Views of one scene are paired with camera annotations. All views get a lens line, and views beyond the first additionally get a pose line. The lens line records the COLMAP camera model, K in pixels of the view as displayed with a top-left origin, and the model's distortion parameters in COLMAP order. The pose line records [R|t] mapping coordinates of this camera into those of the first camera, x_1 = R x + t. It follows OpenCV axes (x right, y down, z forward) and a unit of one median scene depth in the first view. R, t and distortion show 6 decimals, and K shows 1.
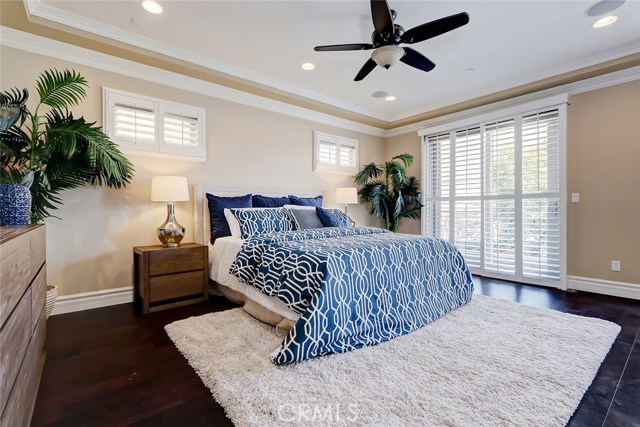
lens RADIAL K [[294.5, 0, 318.7], [0, 294.5, 214.2], [0, 0, 1]] dist [-0.002173, -0.000083]
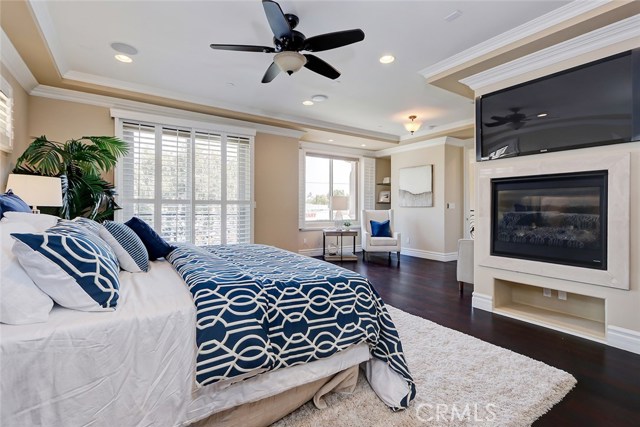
lens RADIAL K [[294.5, 0, 318.3], [0, 294.5, 209.7], [0, 0, 1]] dist [-0.002173, -0.000083]
pose [[0.099495, -0.002600, 0.995035, -0.435359], [0.000341, 0.999997, 0.002579, -0.032786], [-0.995038, 0.000083, 0.099496, 0.487193]]
